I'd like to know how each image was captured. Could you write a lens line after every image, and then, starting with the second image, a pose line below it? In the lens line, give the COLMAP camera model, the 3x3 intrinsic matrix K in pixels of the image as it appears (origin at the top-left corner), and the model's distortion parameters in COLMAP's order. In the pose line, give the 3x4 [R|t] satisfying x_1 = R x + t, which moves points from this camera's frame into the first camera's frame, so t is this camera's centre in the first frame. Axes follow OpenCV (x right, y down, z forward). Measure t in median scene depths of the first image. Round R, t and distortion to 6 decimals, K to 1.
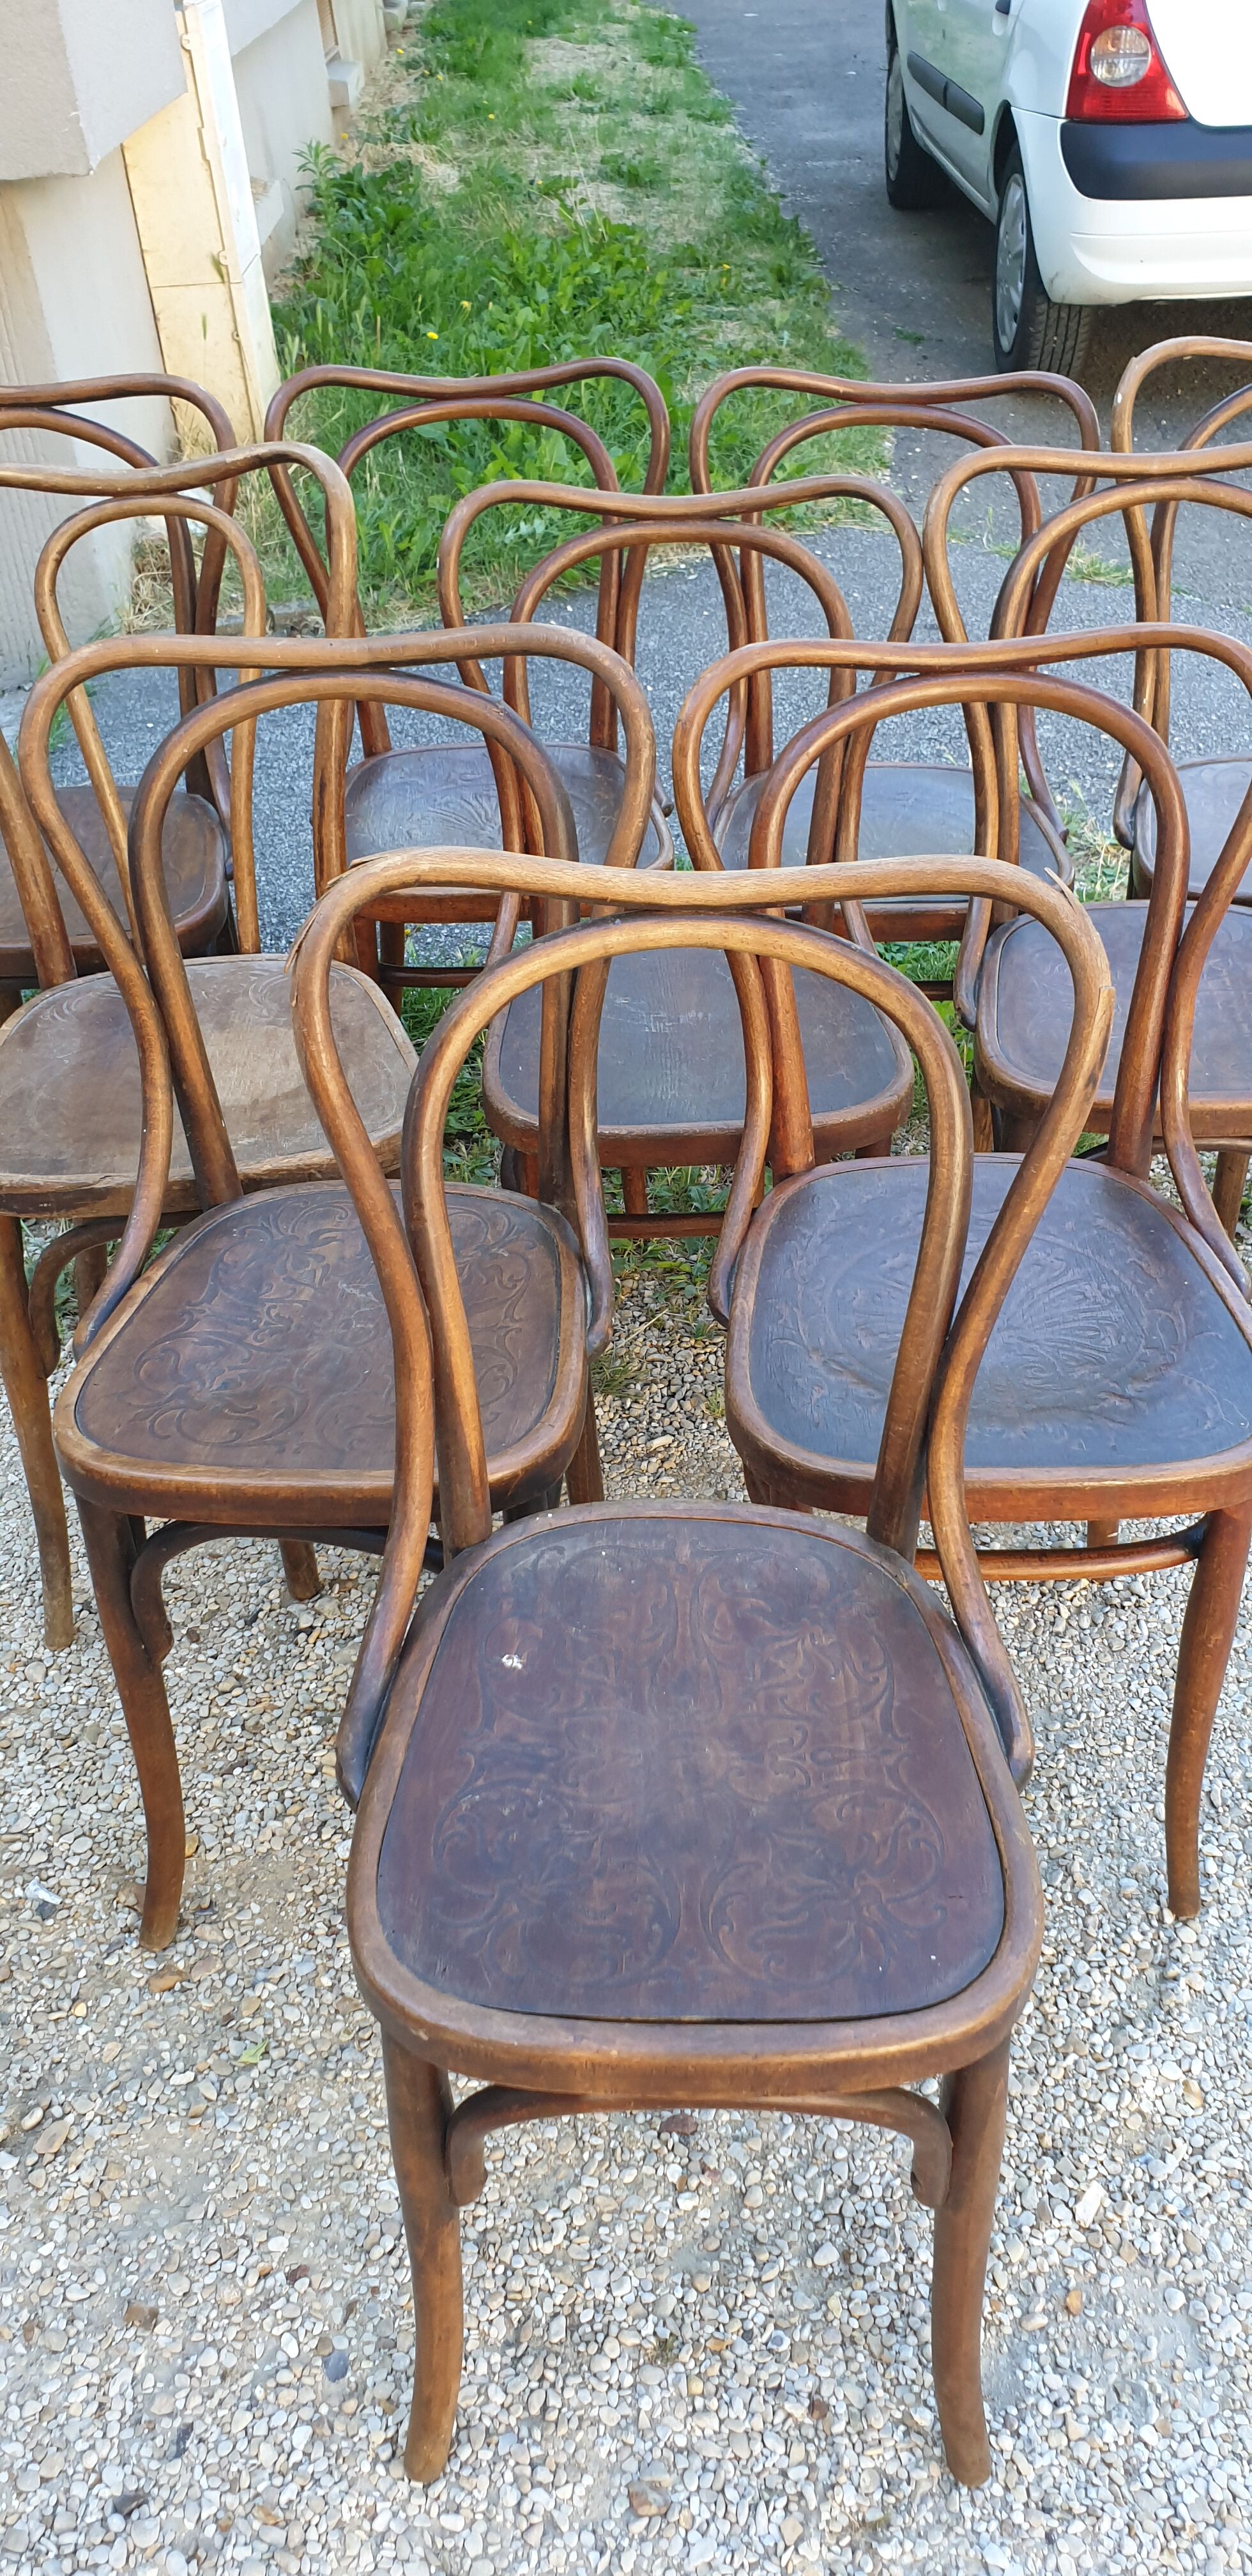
lens RADIAL K [[2027.5, 0, 633.2], [0, 2027.5, 1275.8], [0, 0, 1]] dist [0.008024, 0.036090]
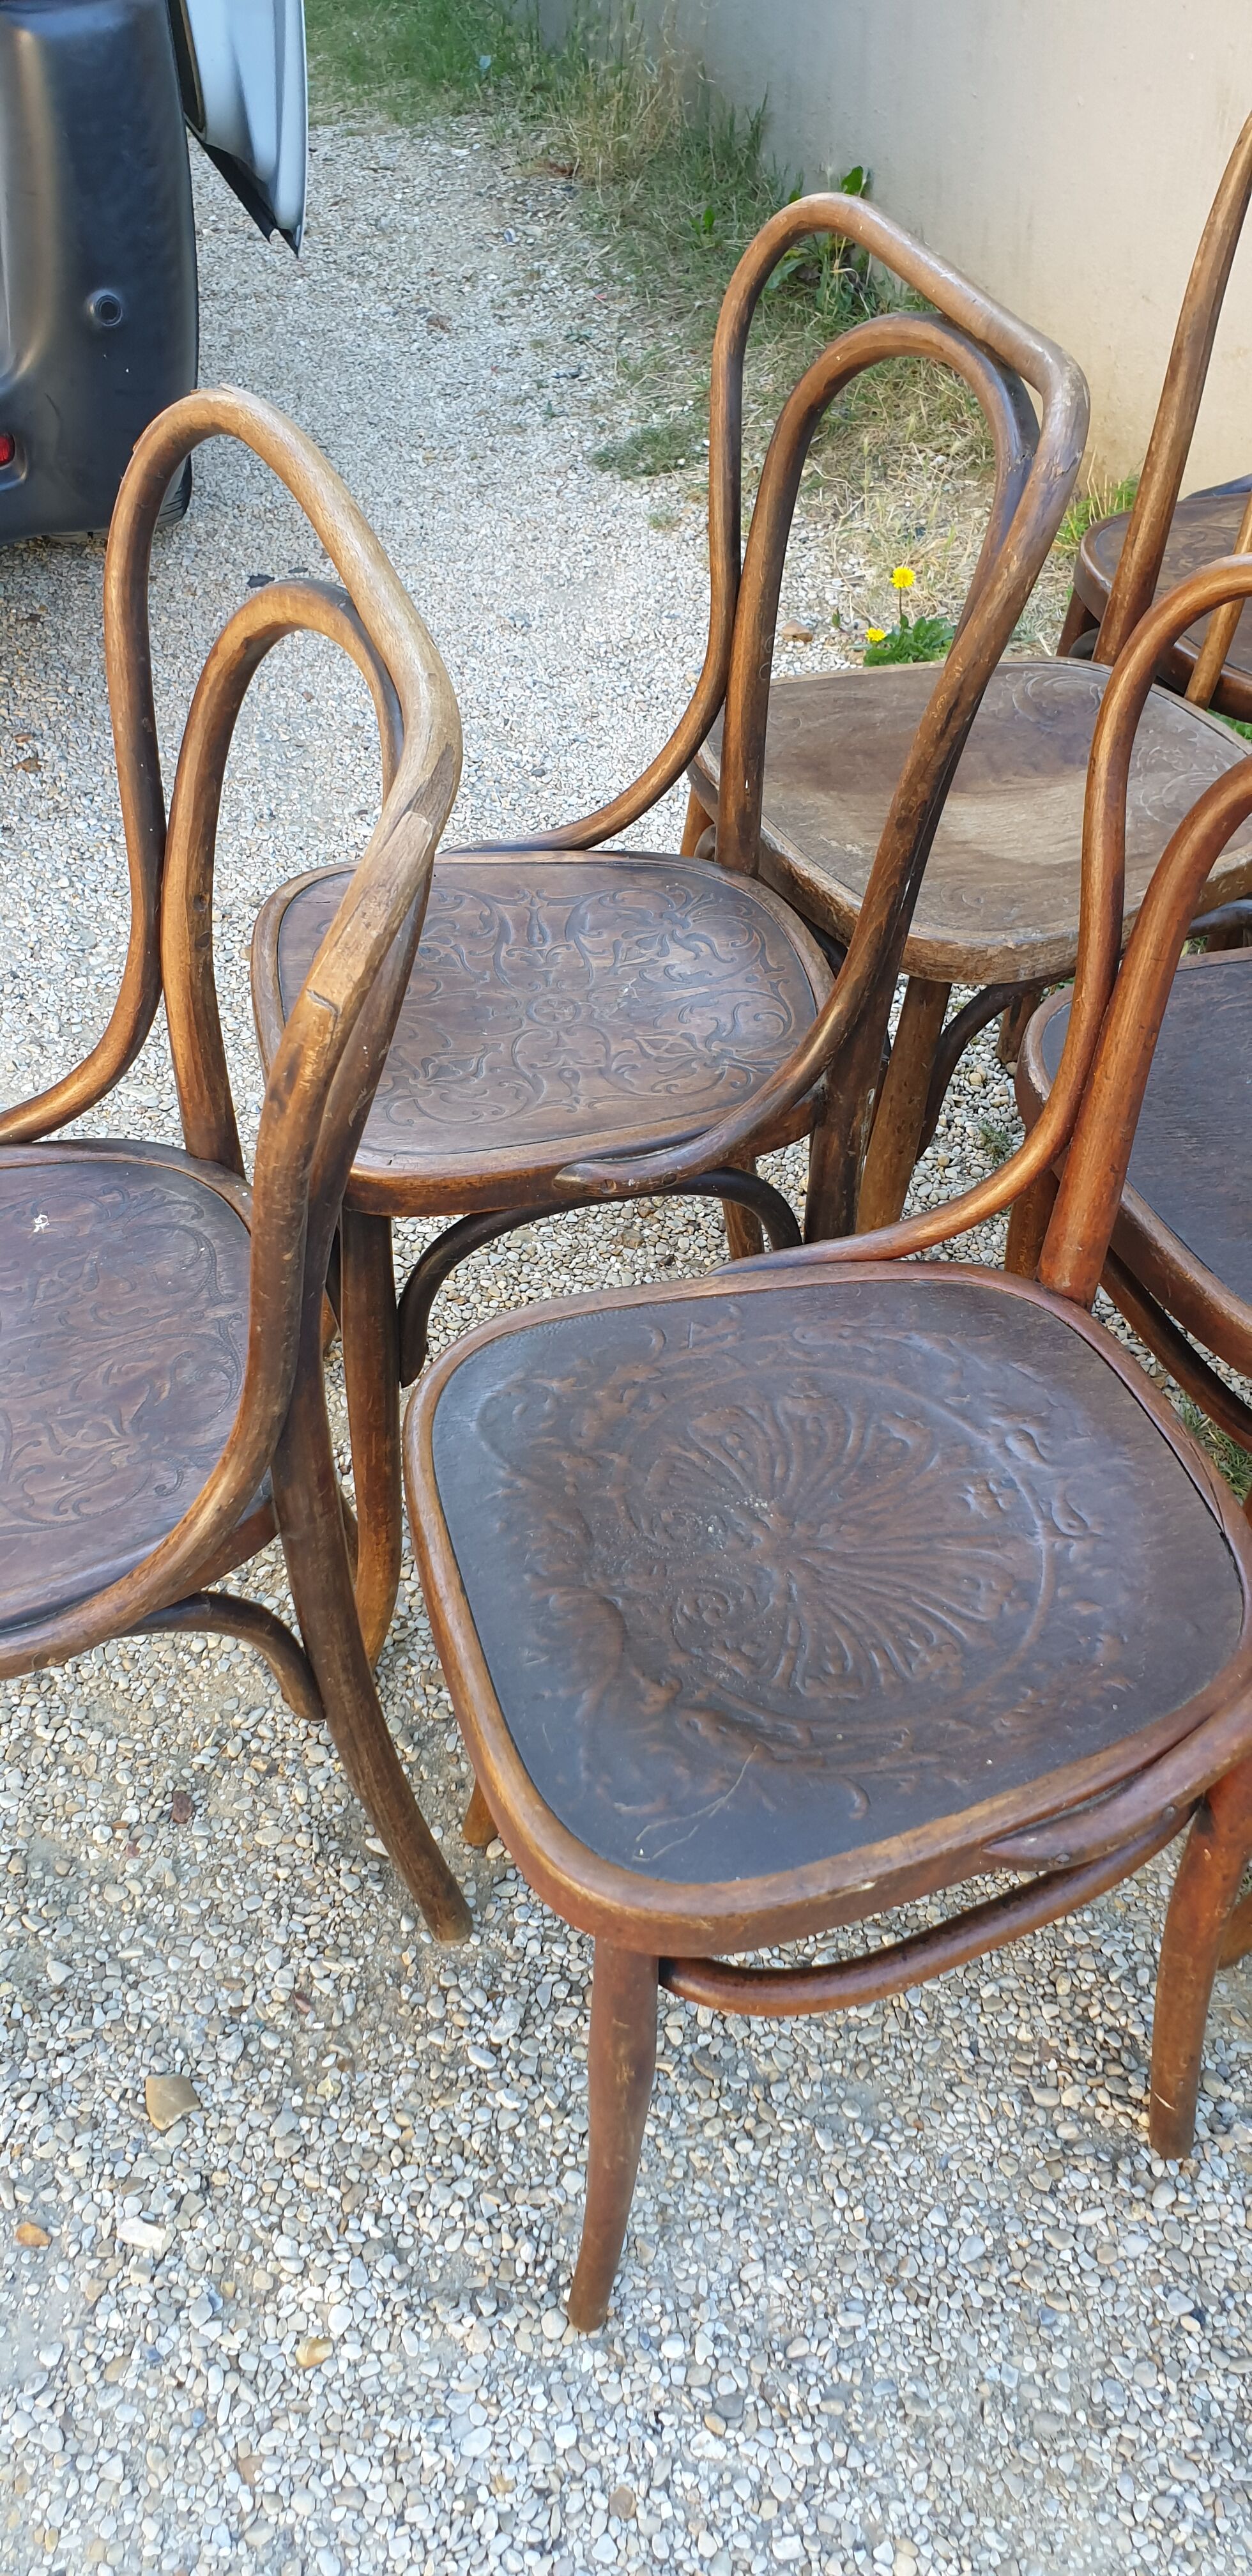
lens RADIAL K [[2027.5, 0, 616.4], [0, 2027.5, 1263.1], [0, 0, 1]] dist [0.008024, 0.036090]
pose [[0.290455, 0.678660, -0.674579, 0.589411], [-0.568228, 0.689543, 0.449052, -0.334119], [0.769904, 0.252886, 0.585915, 0.544823]]
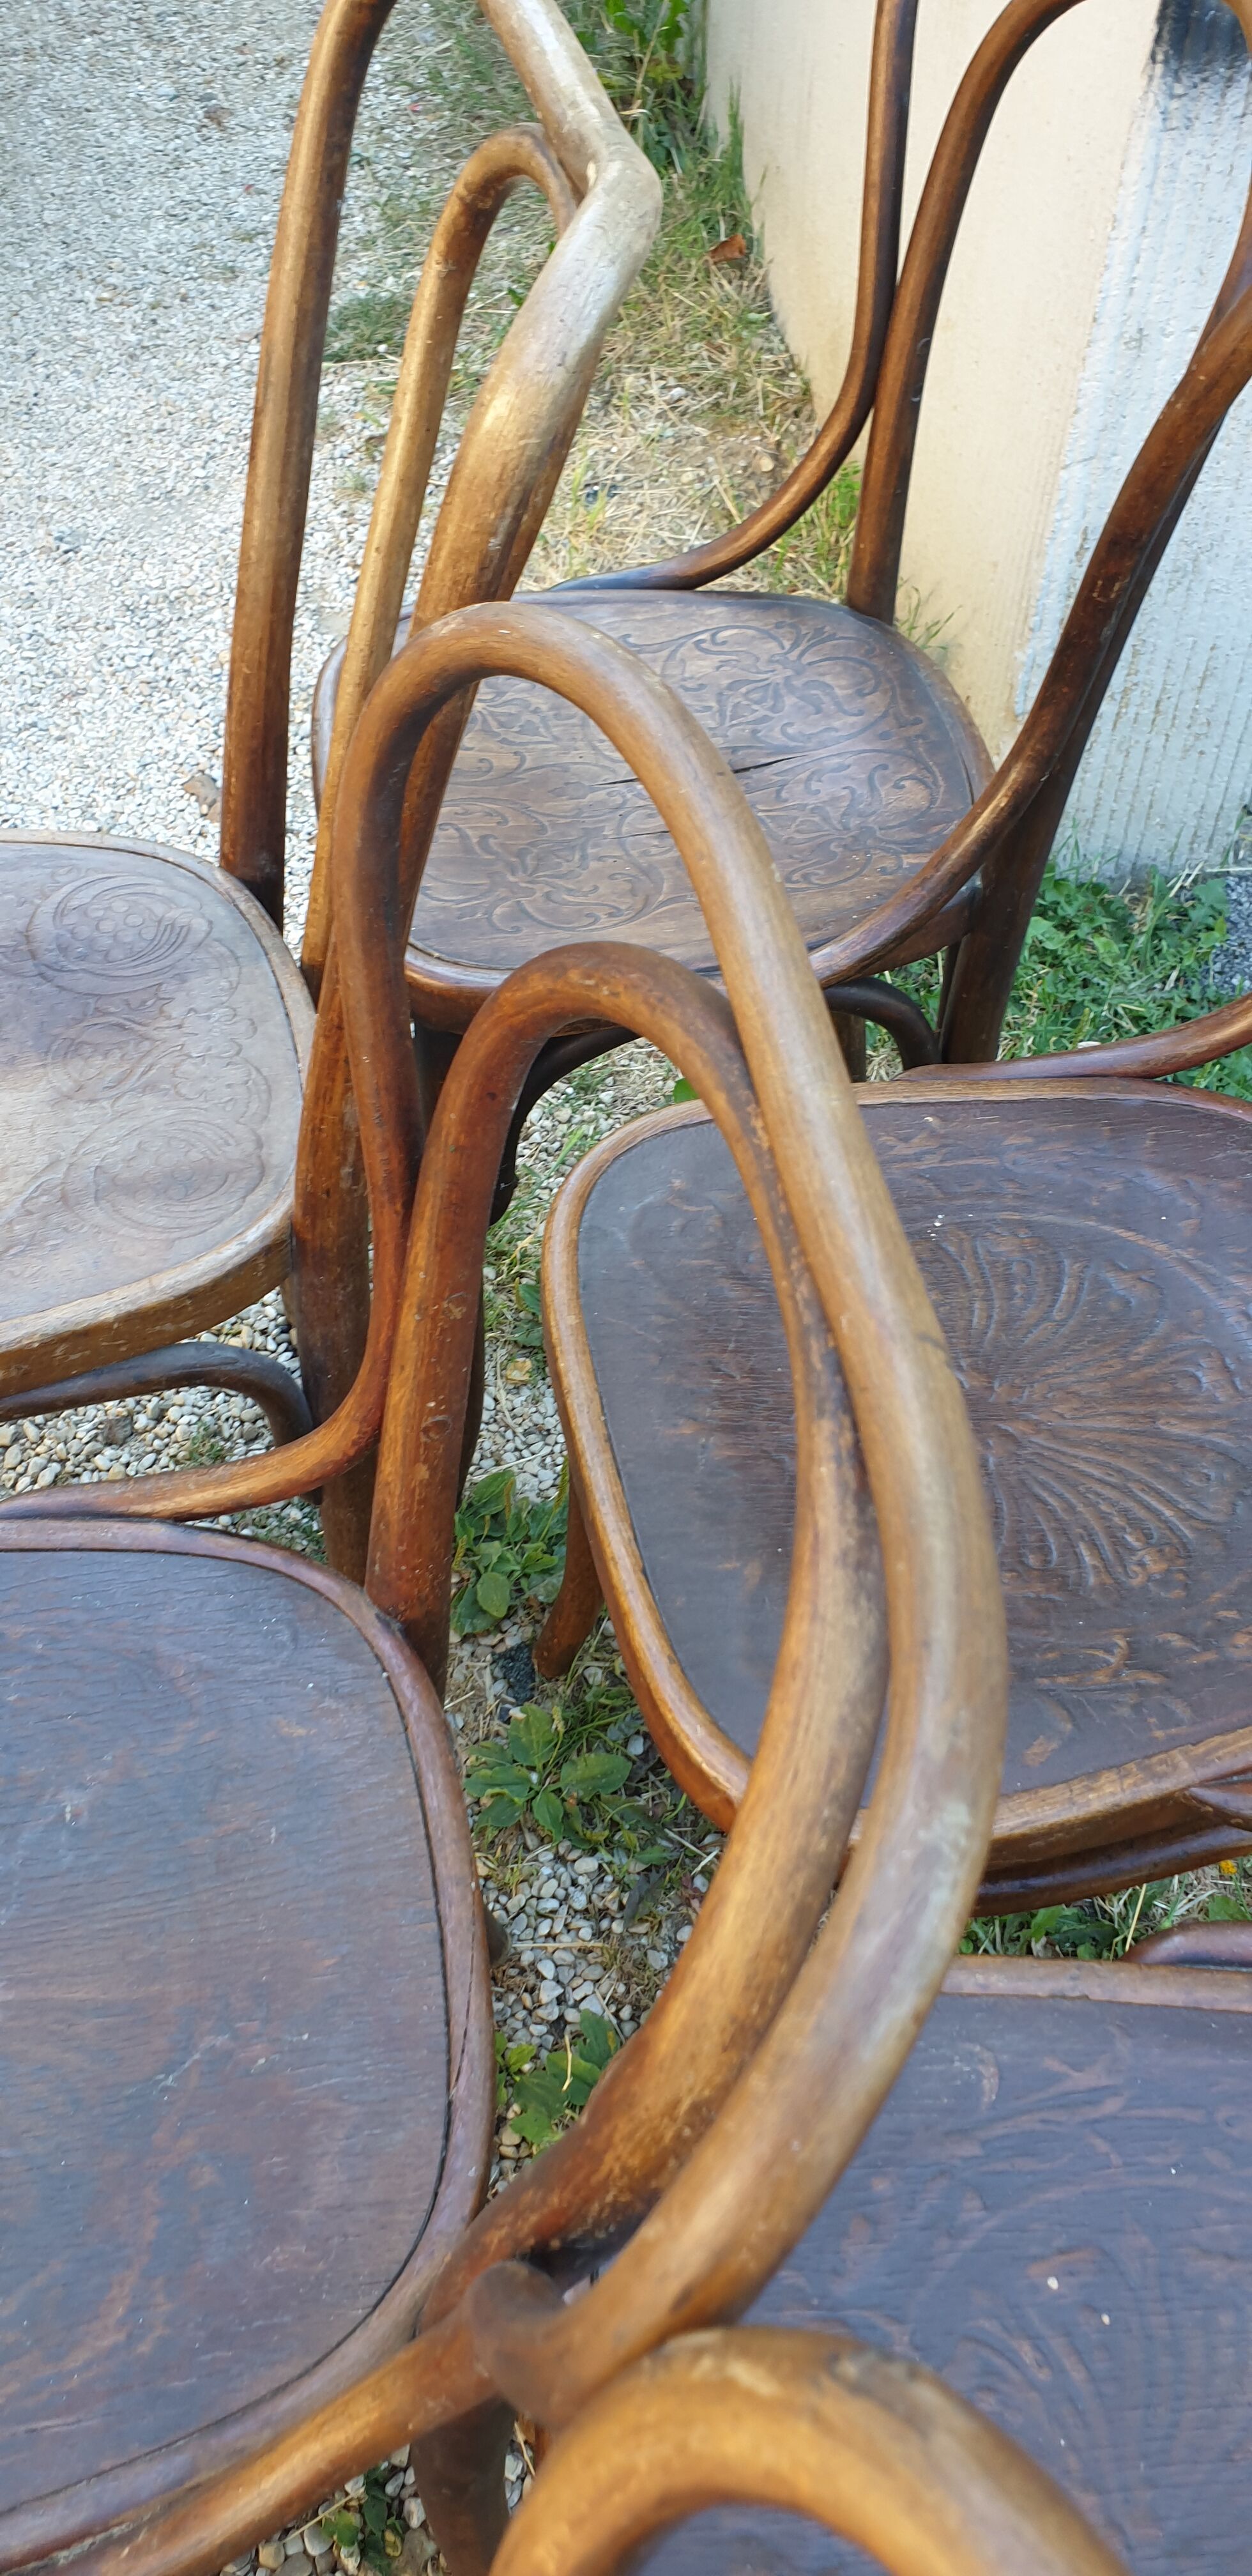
lens RADIAL K [[2027.5, 0, 613.1], [0, 2027.5, 1245.7], [0, 0, 1]] dist [0.008024, 0.036090]
pose [[0.117507, 0.768818, -0.628579, 0.230554], [-0.620325, 0.551109, 0.558100, -0.649663], [0.775493, 0.324343, 0.541676, 1.132922]]
